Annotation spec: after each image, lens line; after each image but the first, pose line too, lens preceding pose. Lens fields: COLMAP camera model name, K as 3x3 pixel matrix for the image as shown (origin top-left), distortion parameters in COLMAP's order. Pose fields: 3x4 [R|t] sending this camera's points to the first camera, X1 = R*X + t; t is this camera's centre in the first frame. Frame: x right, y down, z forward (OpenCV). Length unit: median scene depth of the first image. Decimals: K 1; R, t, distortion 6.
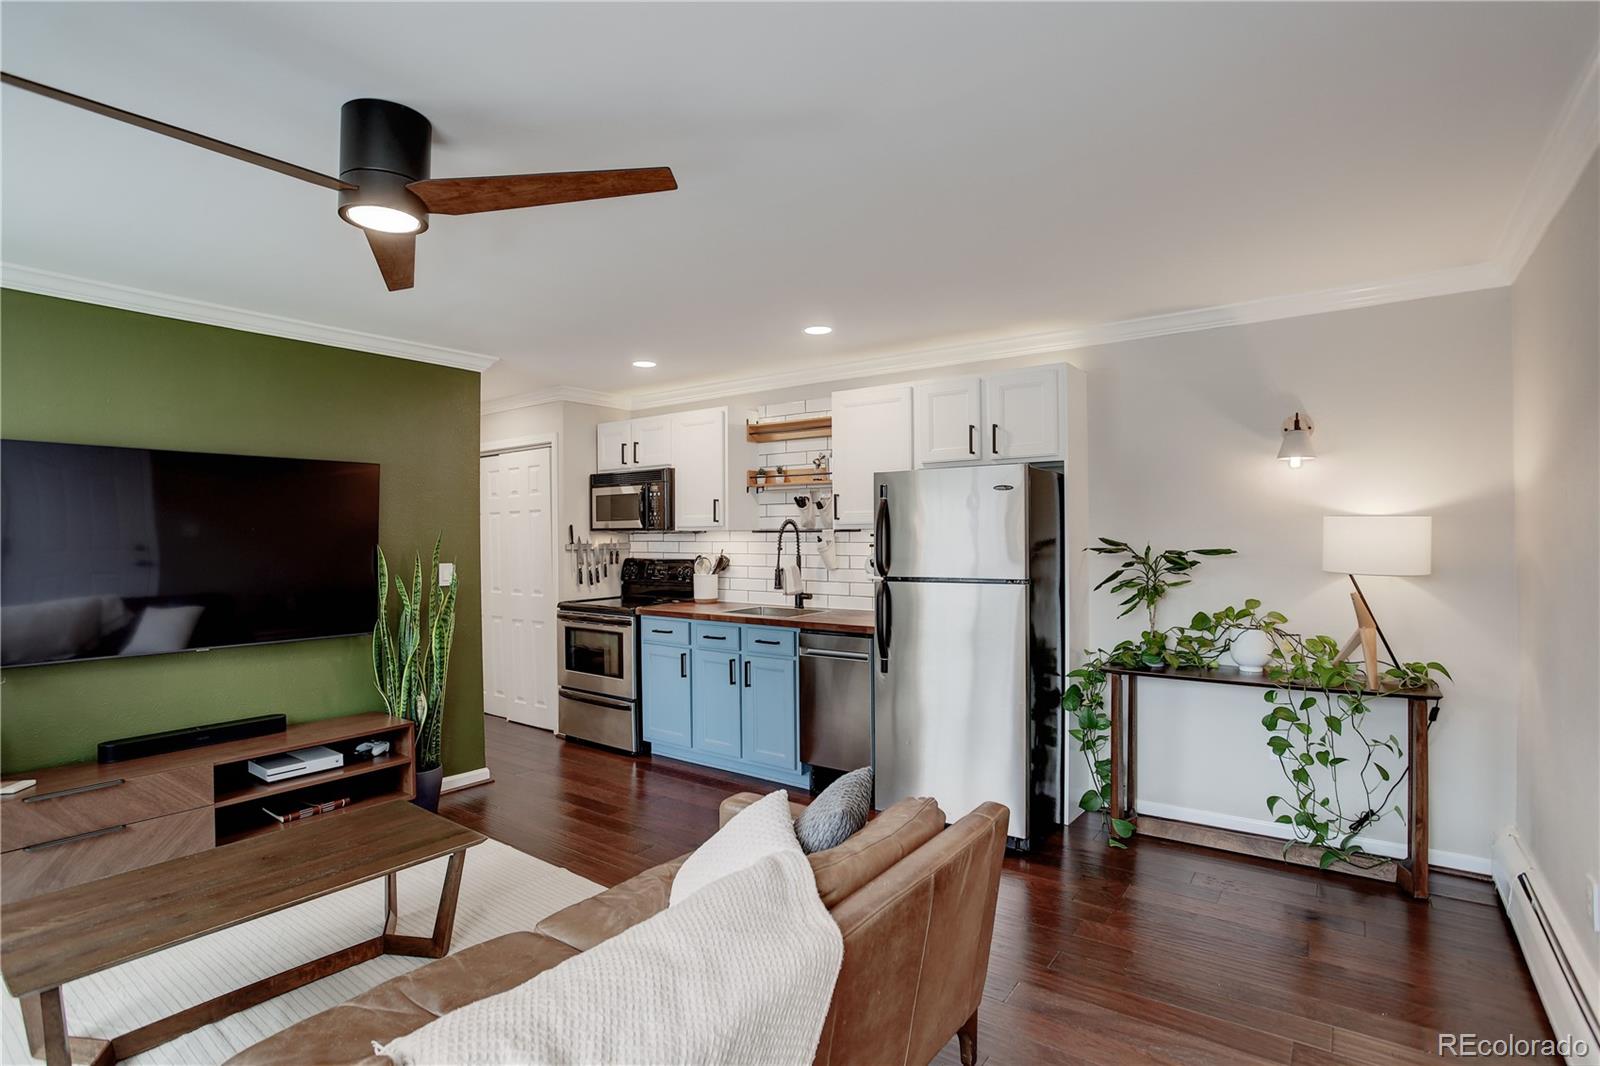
lens RADIAL K [[786.1, 0, 796.8], [0, 786.1, 530.4], [0, 0, 1]] dist [-0.063925, 0.036415]
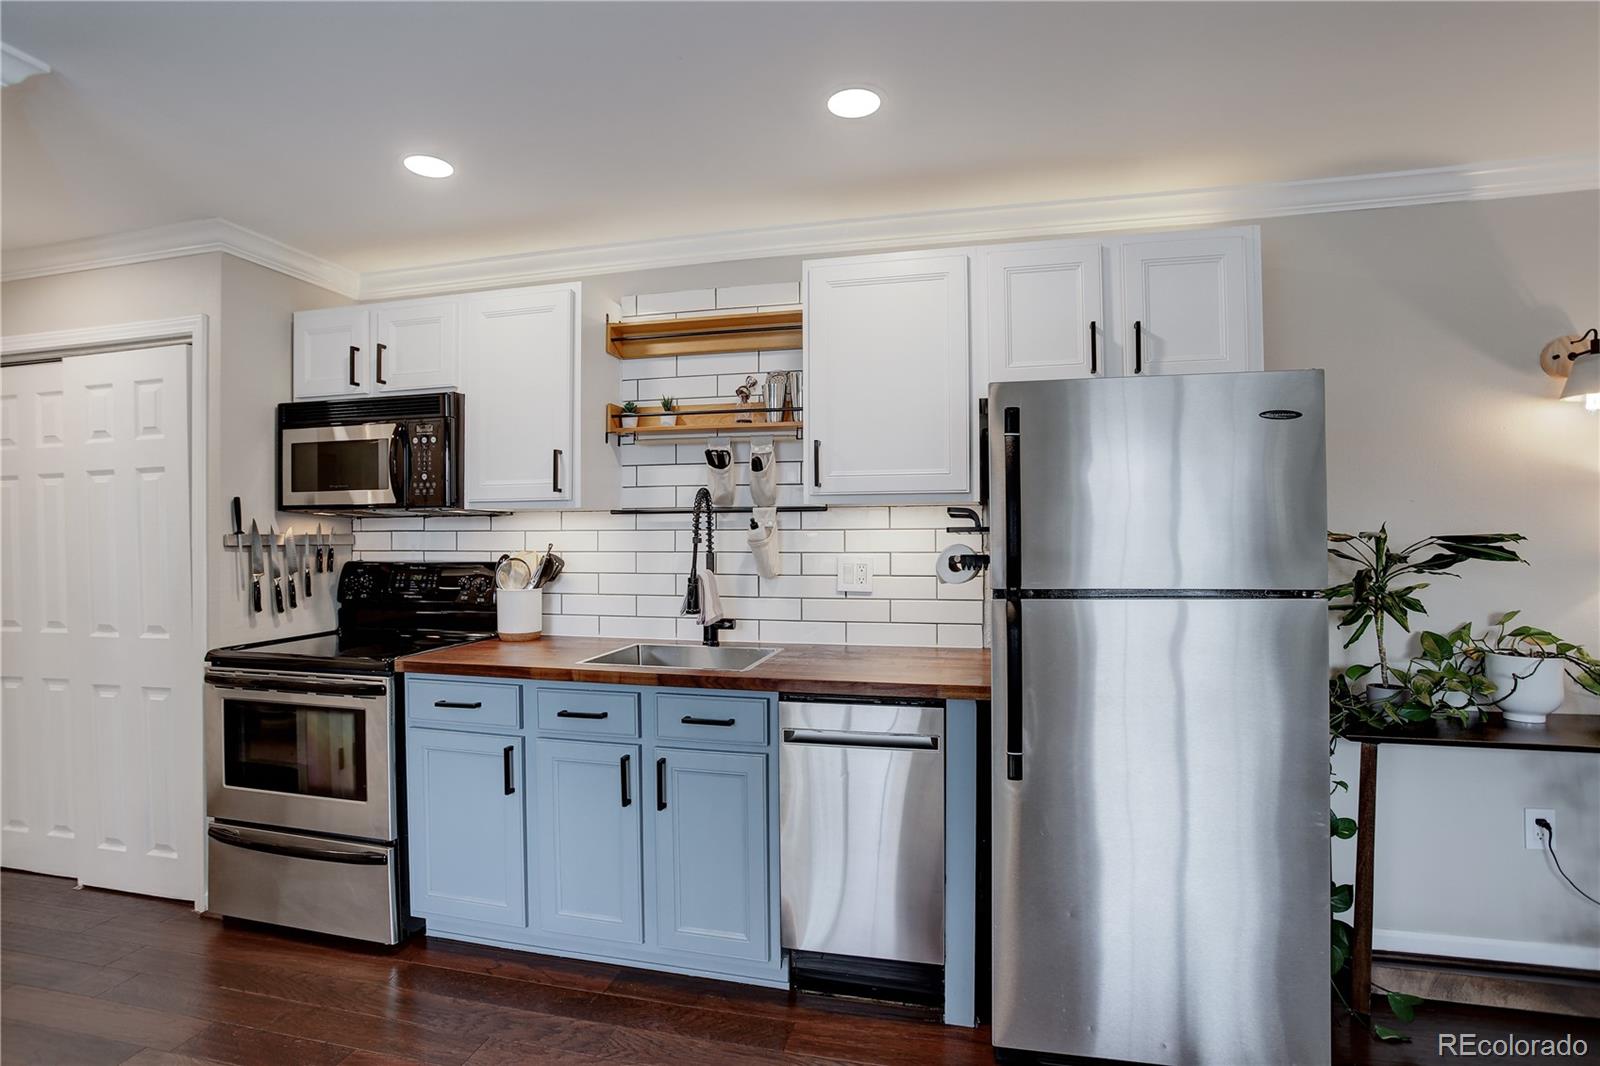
lens RADIAL K [[789.1, 0, 800.0], [0, 789.1, 533.0], [0, 0, 1]] dist [-0.070679, 0.031173]
pose [[0.923990, 0.003959, 0.382395, -0.152066], [-0.003501, 0.999992, -0.001892, 0.017526], [-0.382400, 0.000410, 0.923997, 0.431152]]
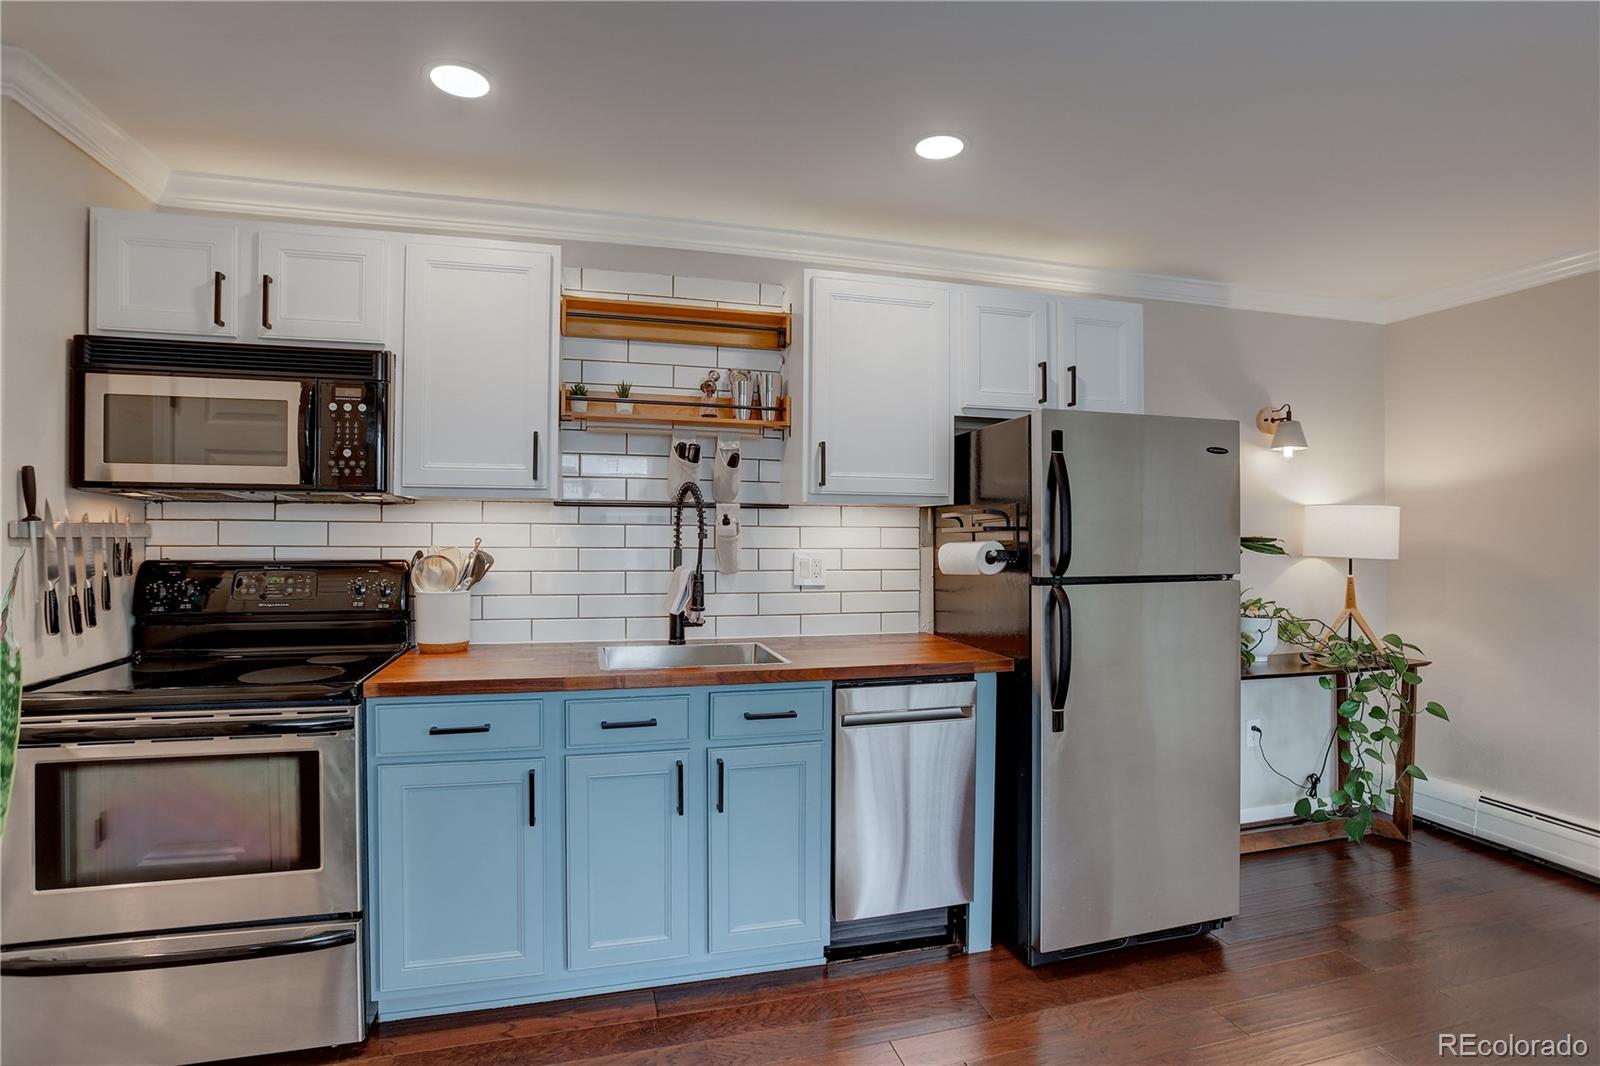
lens RADIAL K [[789.1, 0, 800.0], [0, 789.1, 533.0], [0, 0, 1]] dist [-0.070679, 0.031173]
pose [[0.623629, 0.011843, 0.781631, -0.366979], [-0.013987, 0.999894, -0.003991, 0.020907], [-0.781596, -0.008443, 0.623728, 0.567736]]
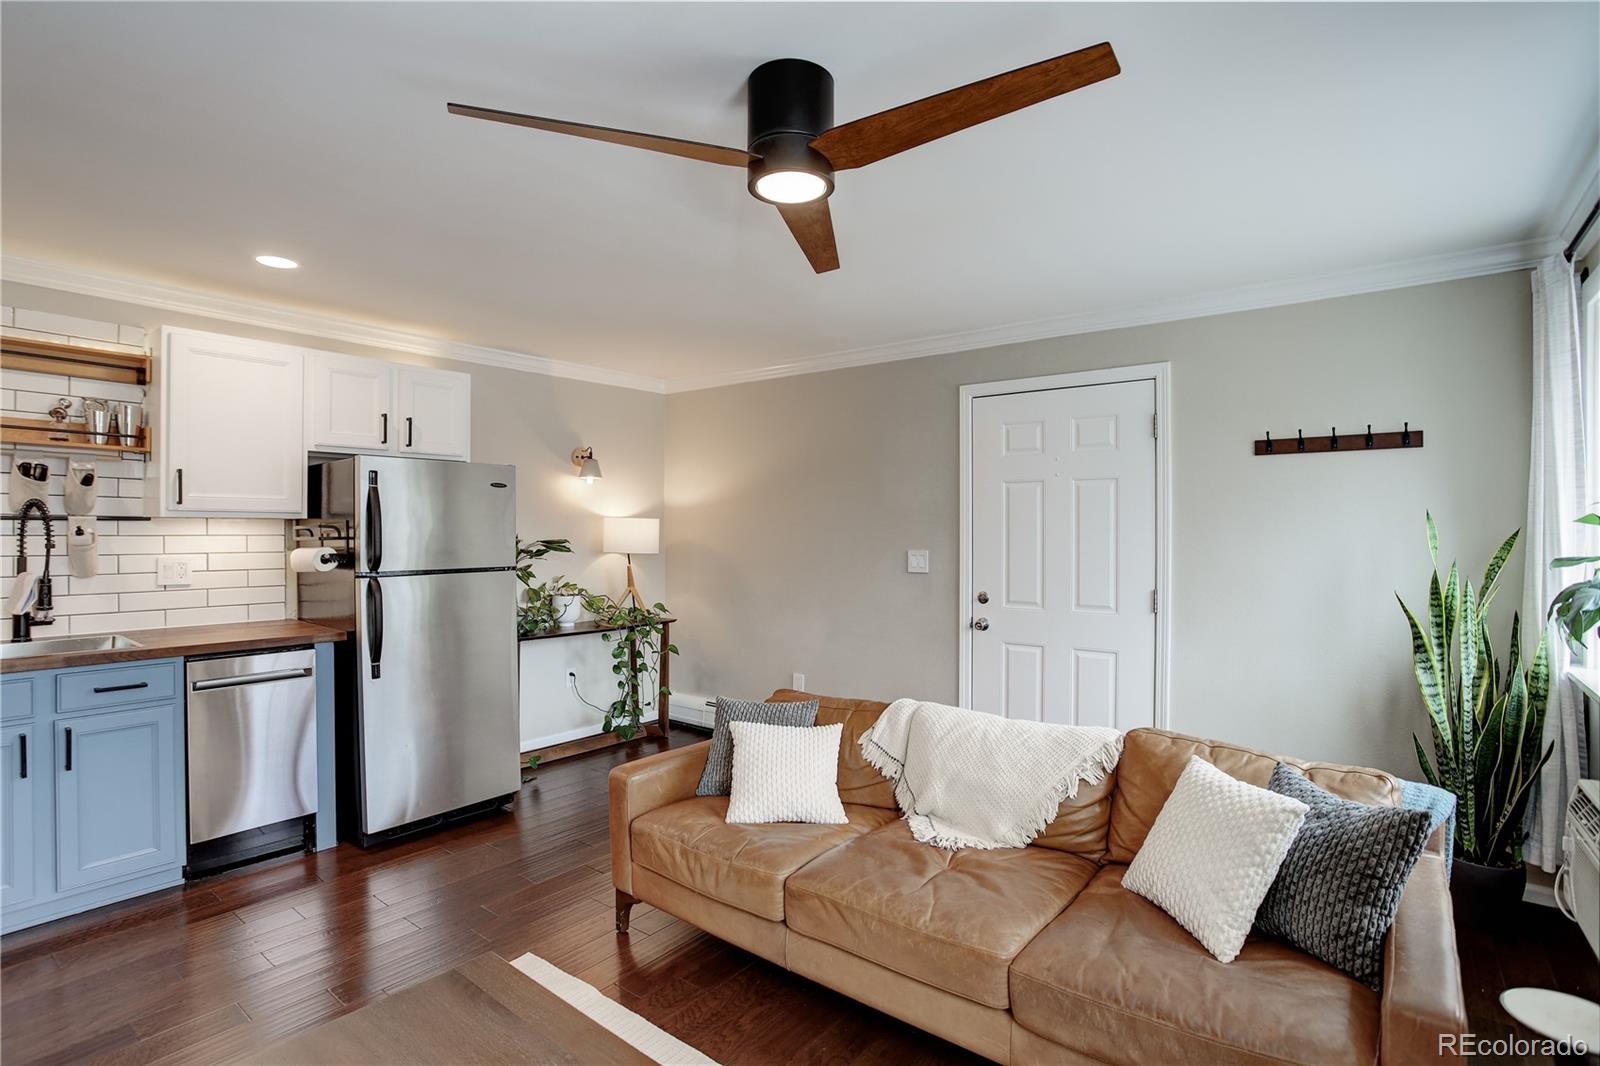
lens RADIAL K [[789.1, 0, 800.0], [0, 789.1, 533.0], [0, 0, 1]] dist [-0.070679, 0.031173]
pose [[0.036937, 0.003589, 0.999311, -0.554825], [-0.008459, 0.999959, -0.003279, 0.009153], [-0.999282, -0.008333, 0.036965, 0.353031]]
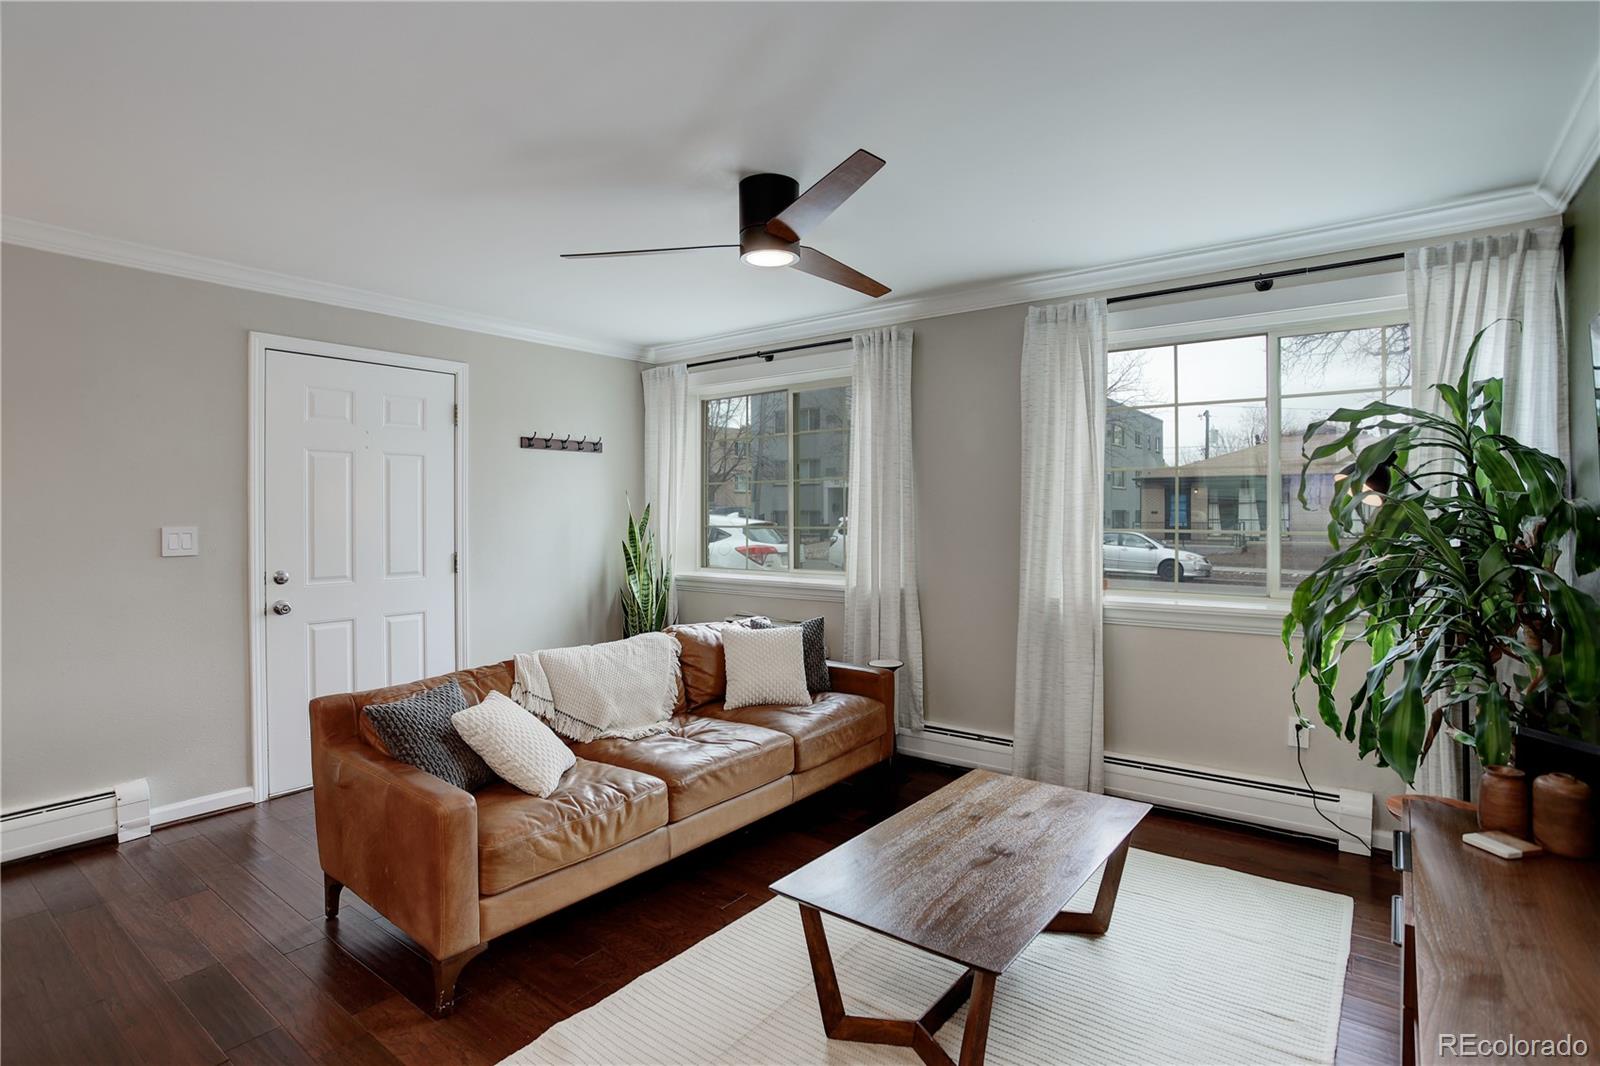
lens RADIAL K [[824.7, 0, 779.1], [0, 824.7, 515.6], [0, 0, 1]] dist [-0.036289, -0.000017]
pose [[-0.999259, 0.009127, 0.037395, -0.216974], [0.009055, 0.999957, -0.002098, 0.020739], [-0.037413, -0.001757, -0.999298, 0.927208]]
